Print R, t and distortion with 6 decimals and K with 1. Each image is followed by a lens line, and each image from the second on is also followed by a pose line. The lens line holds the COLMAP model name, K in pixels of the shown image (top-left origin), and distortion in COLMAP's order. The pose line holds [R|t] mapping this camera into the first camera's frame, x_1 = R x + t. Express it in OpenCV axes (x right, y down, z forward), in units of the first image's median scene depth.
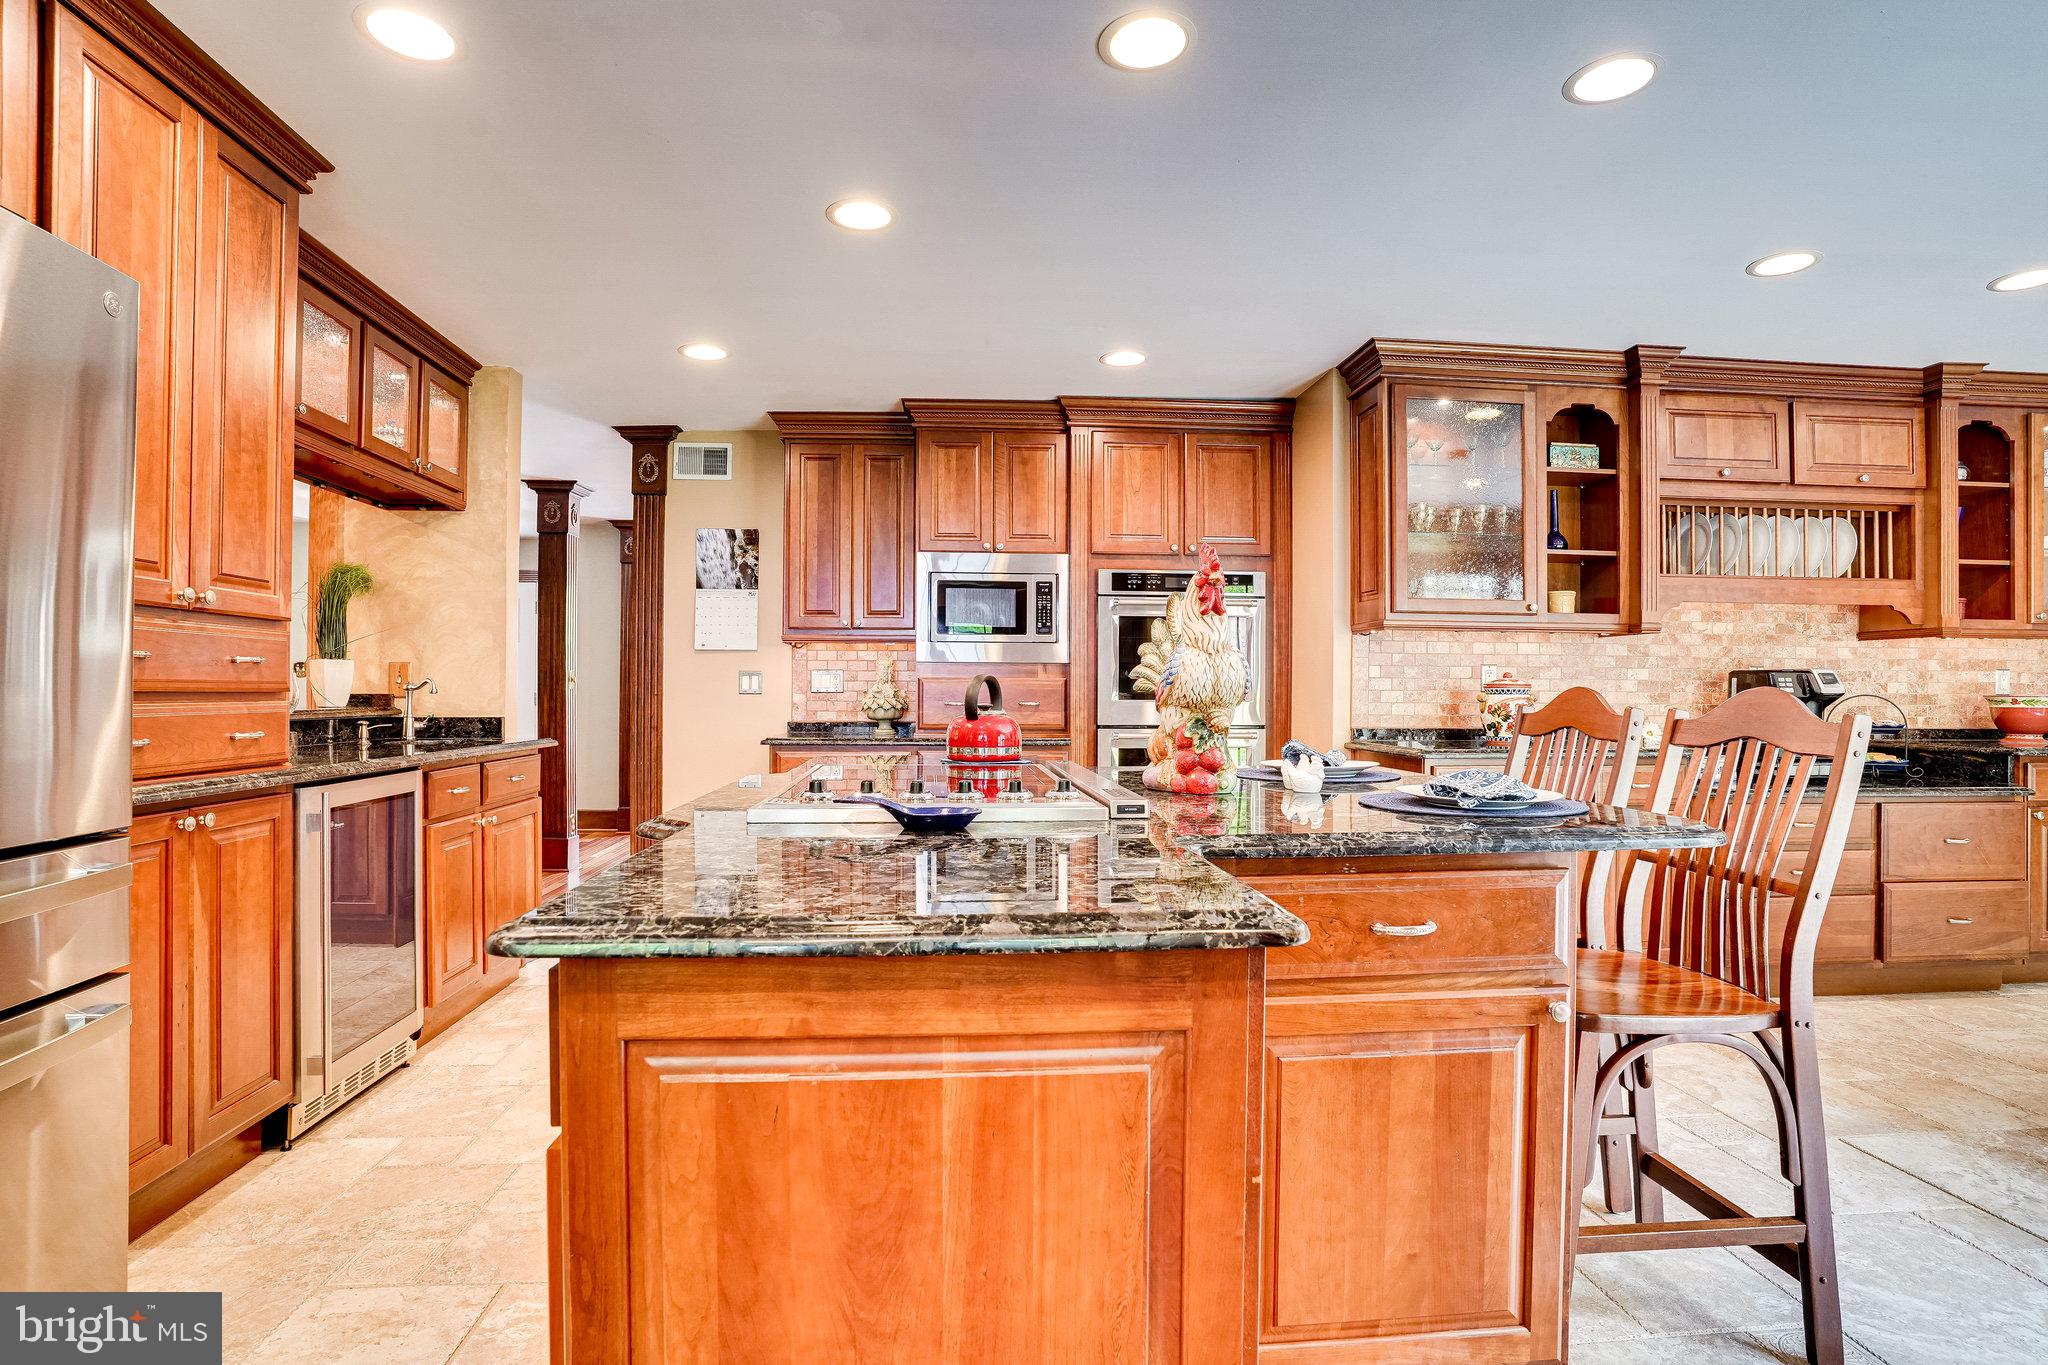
lens RADIAL K [[1026.5, 0, 1030.6], [0, 1026.5, 676.0], [0, 0, 1]] dist [-0.004499, 0.001523]
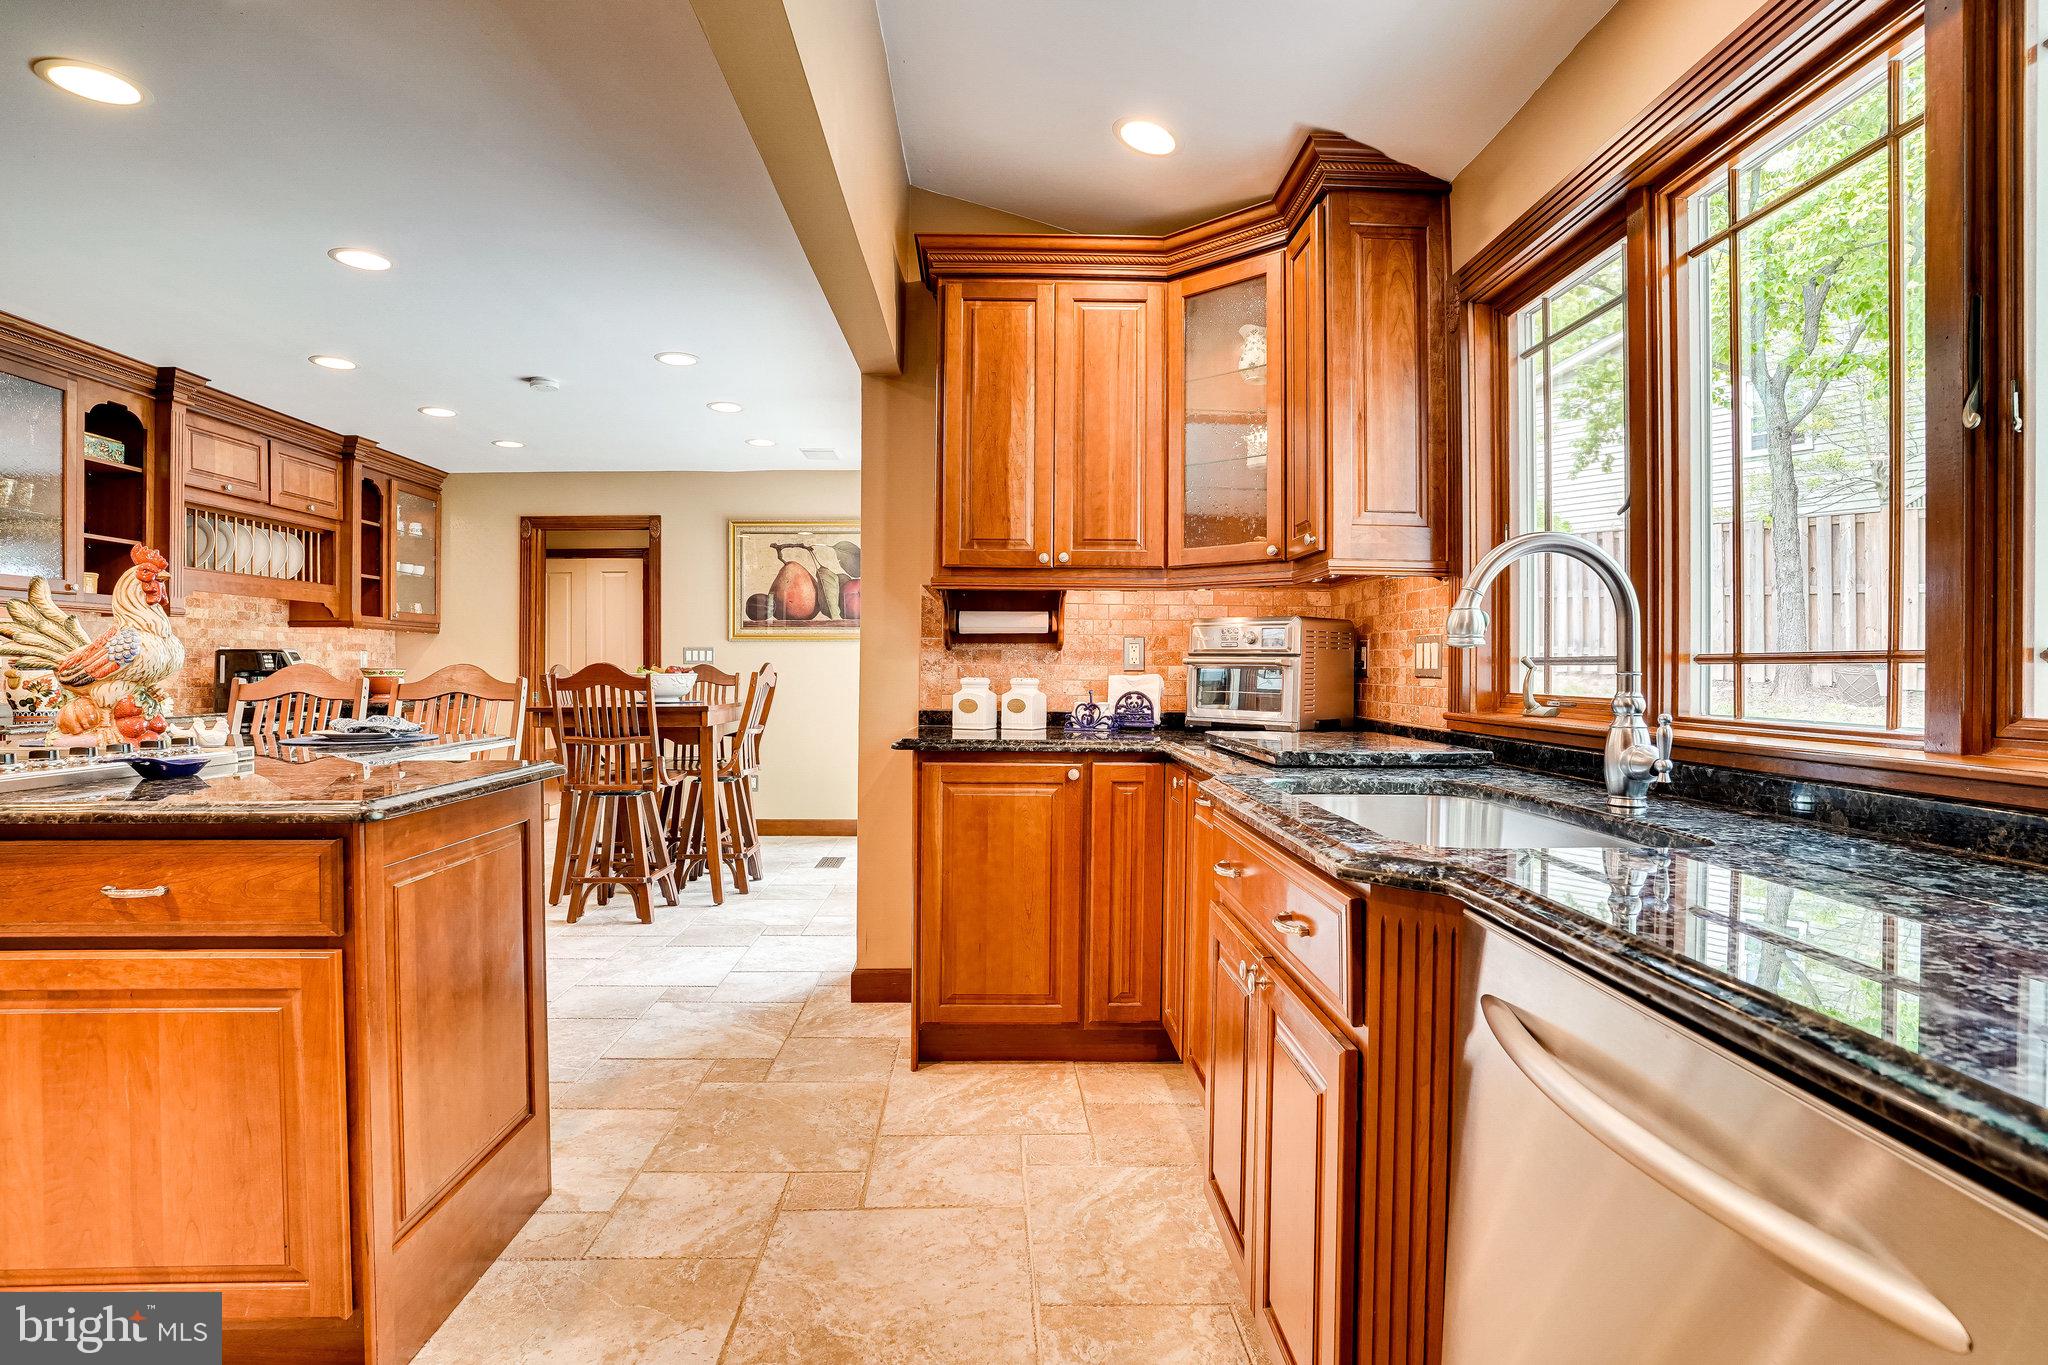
lens RADIAL K [[1026.5, 0, 1026.4], [0, 1026.5, 670.8], [0, 0, 1]] dist [-0.004499, 0.001523]
pose [[0.093687, -0.008548, 0.995565, -0.434532], [-0.010301, 0.999901, 0.009554, -0.001176], [-0.995548, -0.011151, 0.093589, -0.064017]]
